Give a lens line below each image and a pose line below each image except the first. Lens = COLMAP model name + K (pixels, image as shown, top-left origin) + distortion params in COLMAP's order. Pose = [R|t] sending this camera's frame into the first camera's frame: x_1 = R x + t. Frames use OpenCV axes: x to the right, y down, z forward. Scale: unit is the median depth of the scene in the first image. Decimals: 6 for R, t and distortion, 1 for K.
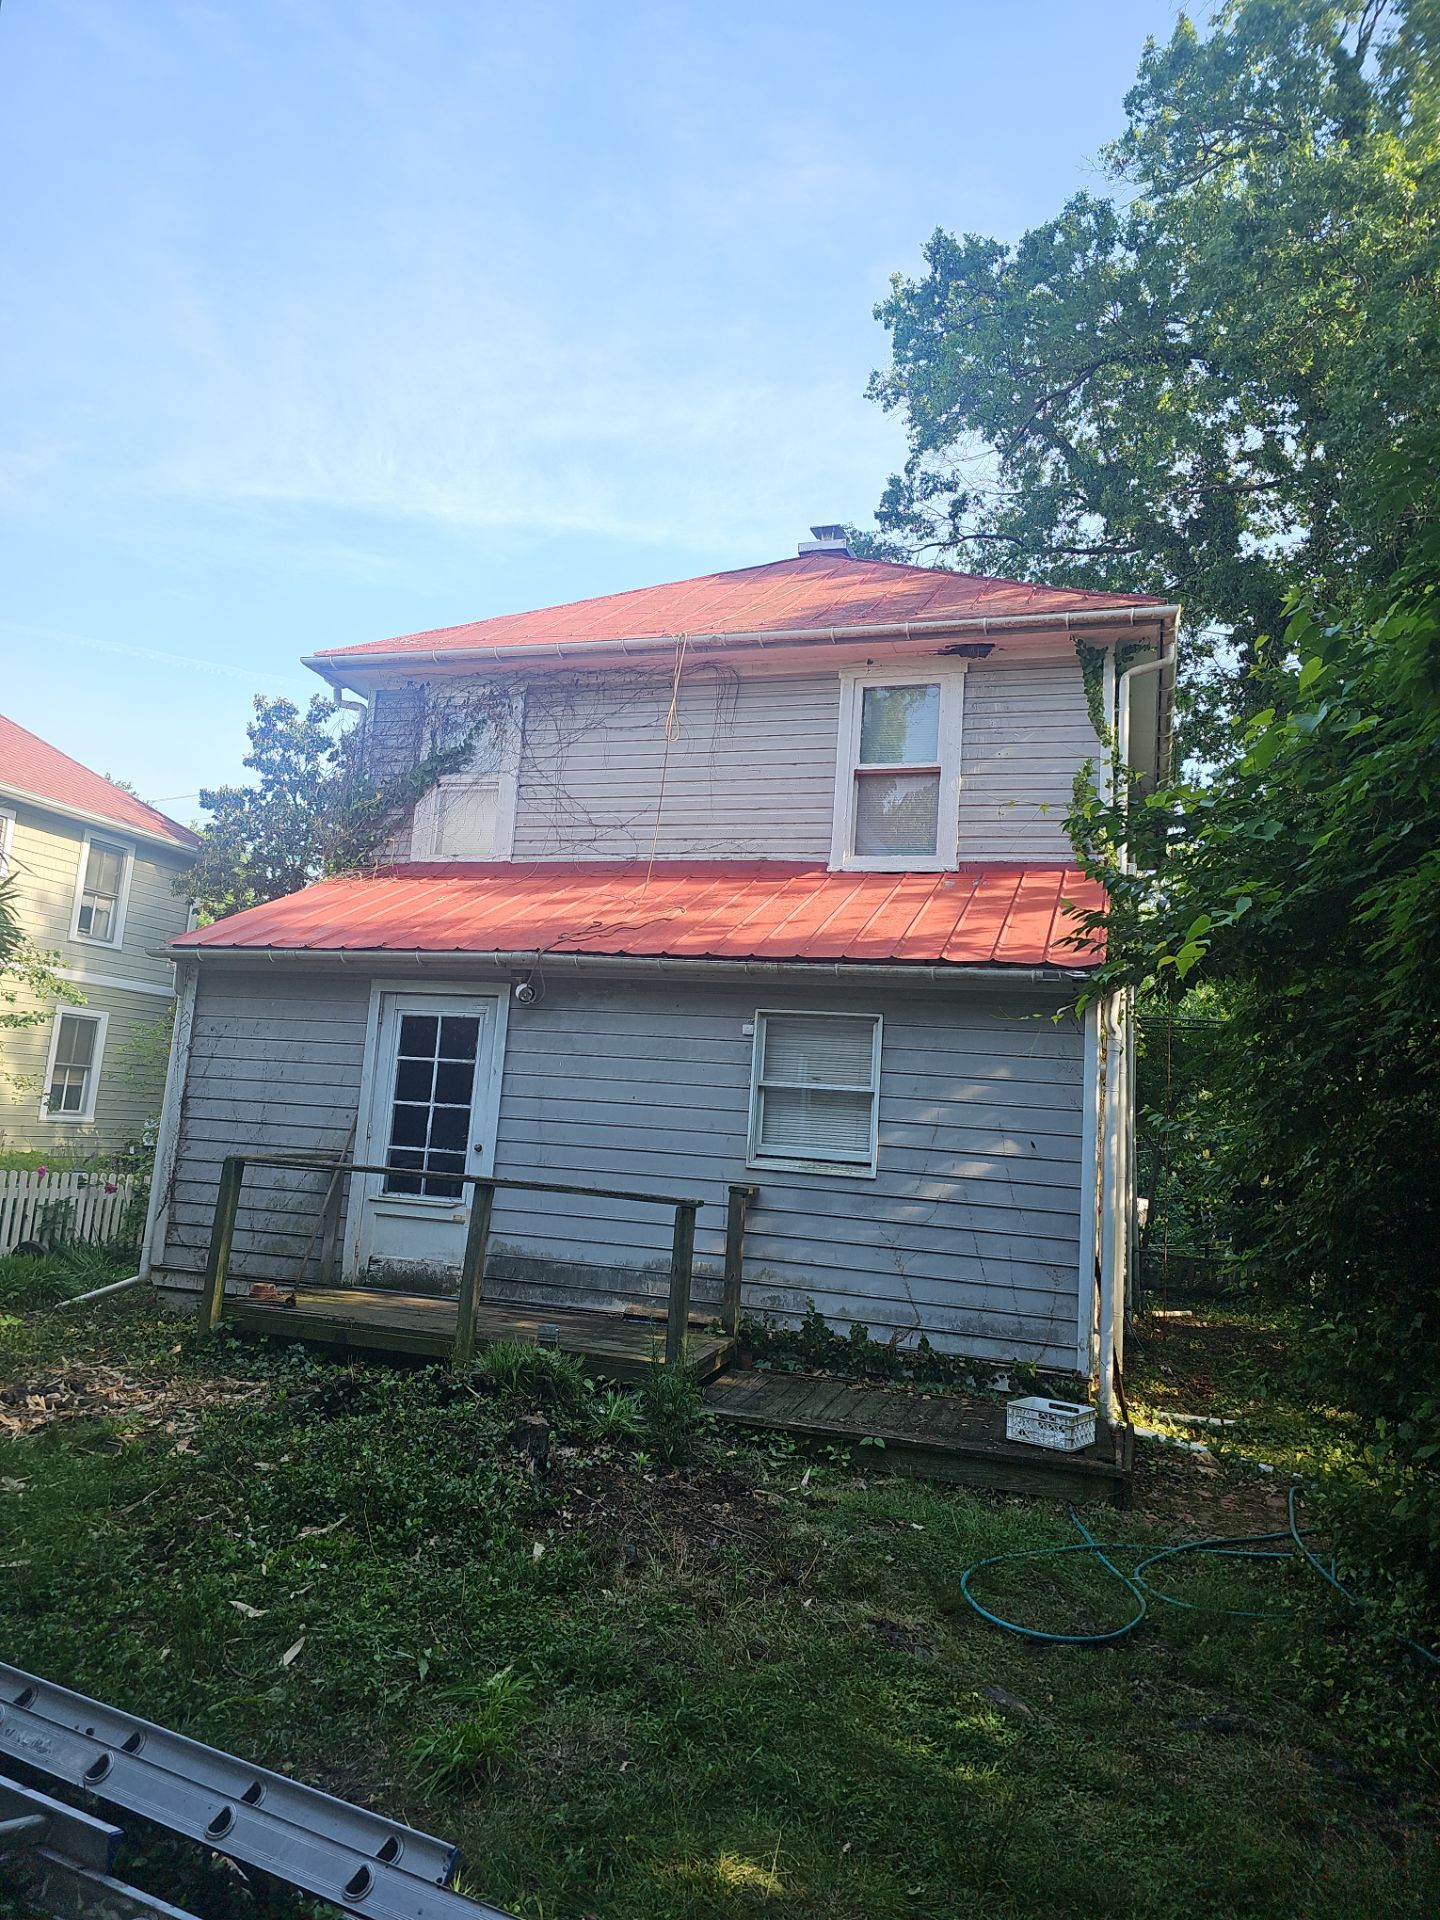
lens RADIAL K [[1260.3, 0, 723.1], [0, 1260.3, 933.7], [0, 0, 1]] dist [0.044433, -0.066952]
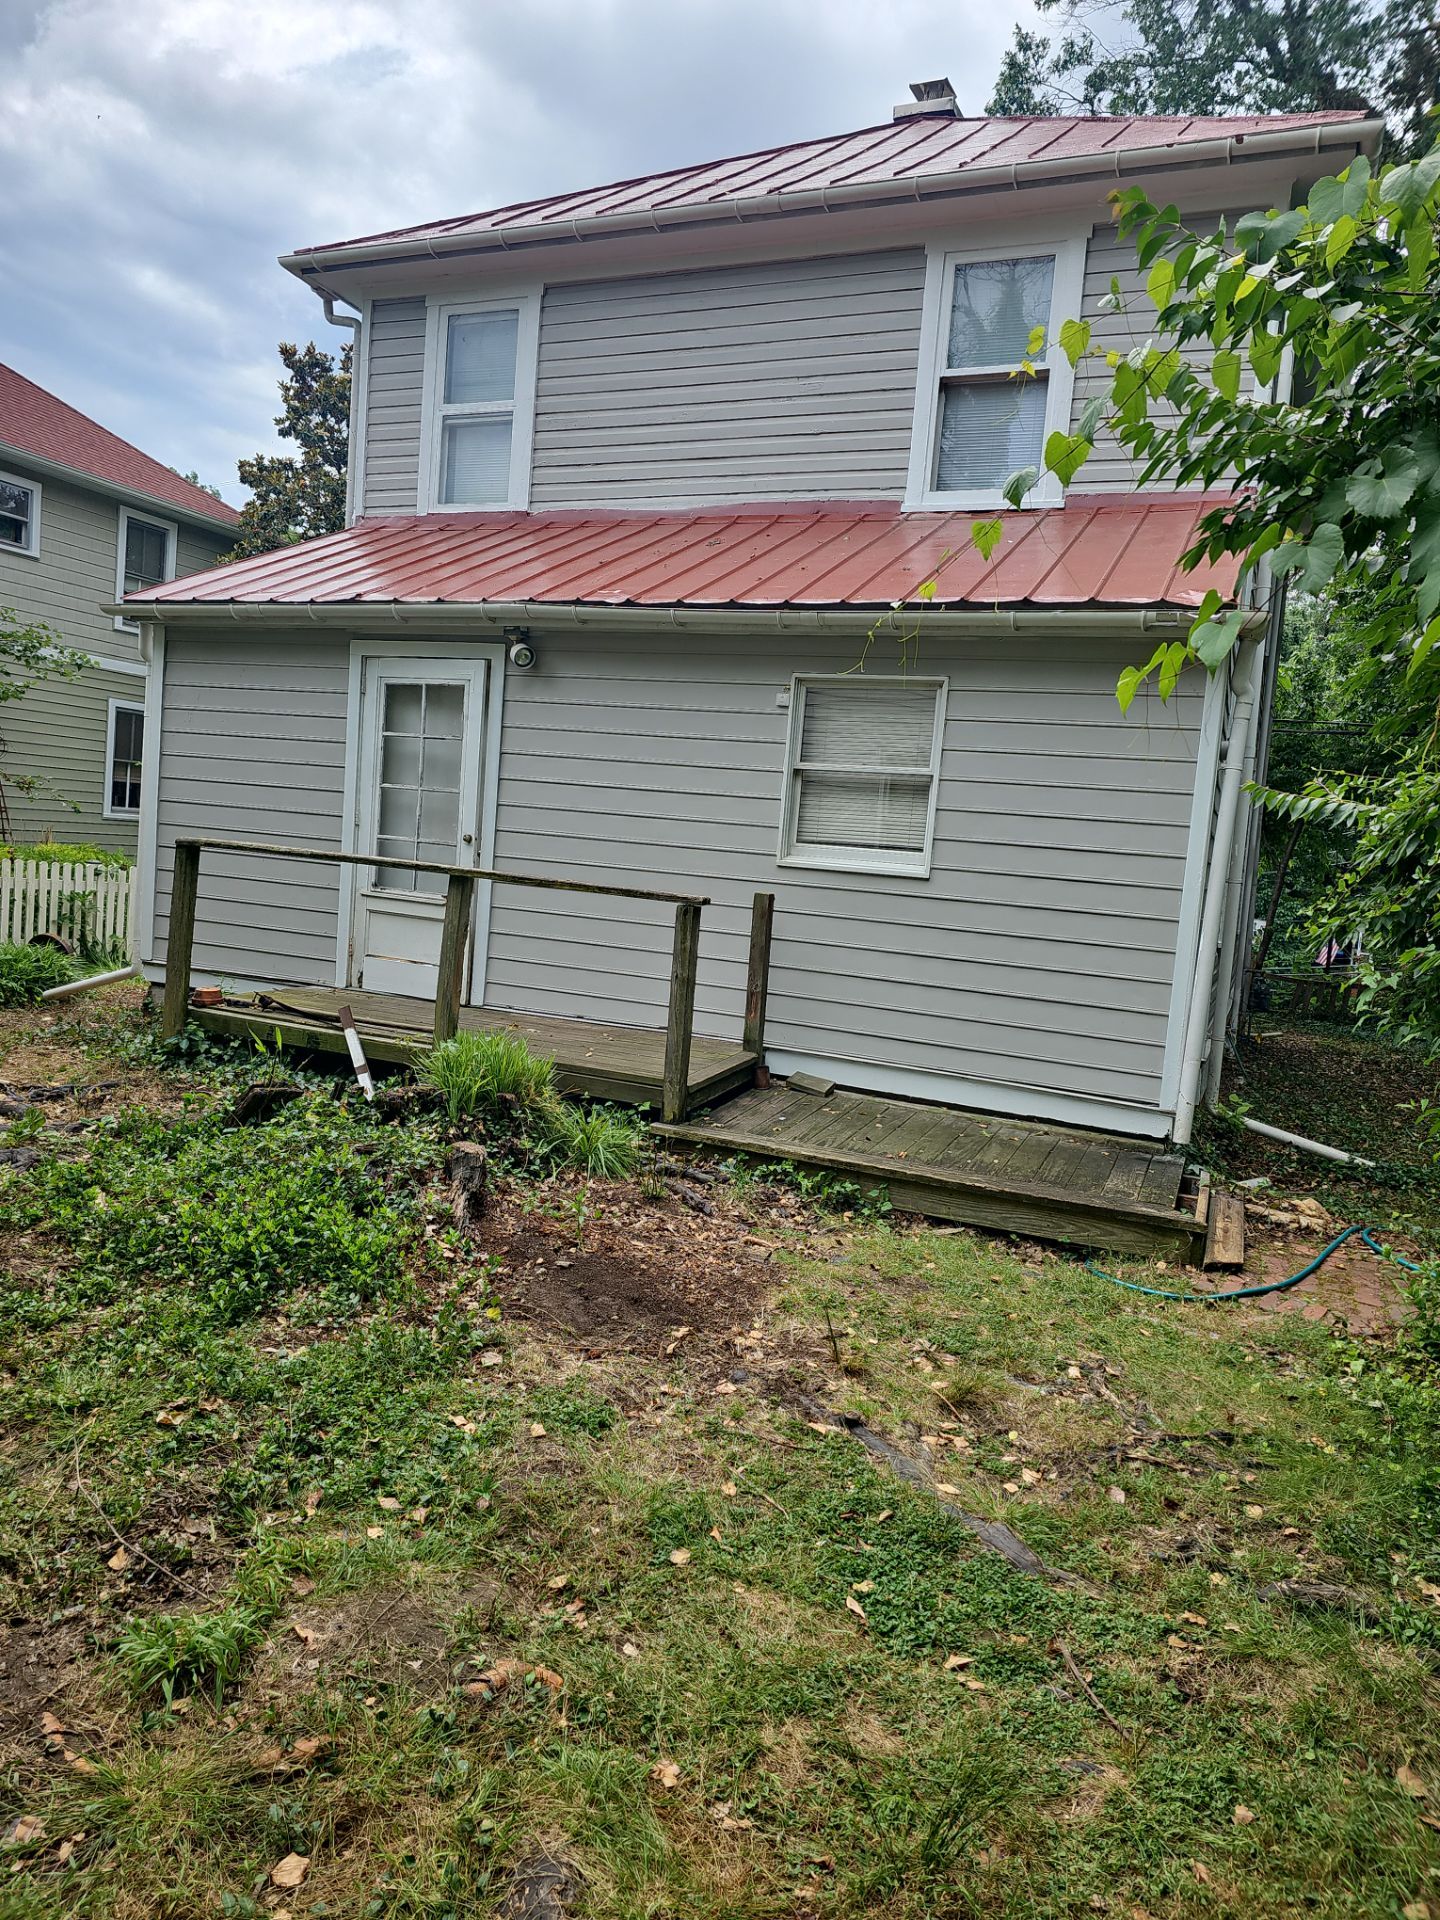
lens RADIAL K [[1260.3, 0, 723.1], [0, 1260.3, 933.7], [0, 0, 1]] dist [0.044433, -0.066952]
pose [[0.996206, 0.023599, -0.083770, 0.045700], [-0.004968, 0.976386, 0.215977, 0.041240], [0.086889, -0.214742, 0.972798, 0.145066]]
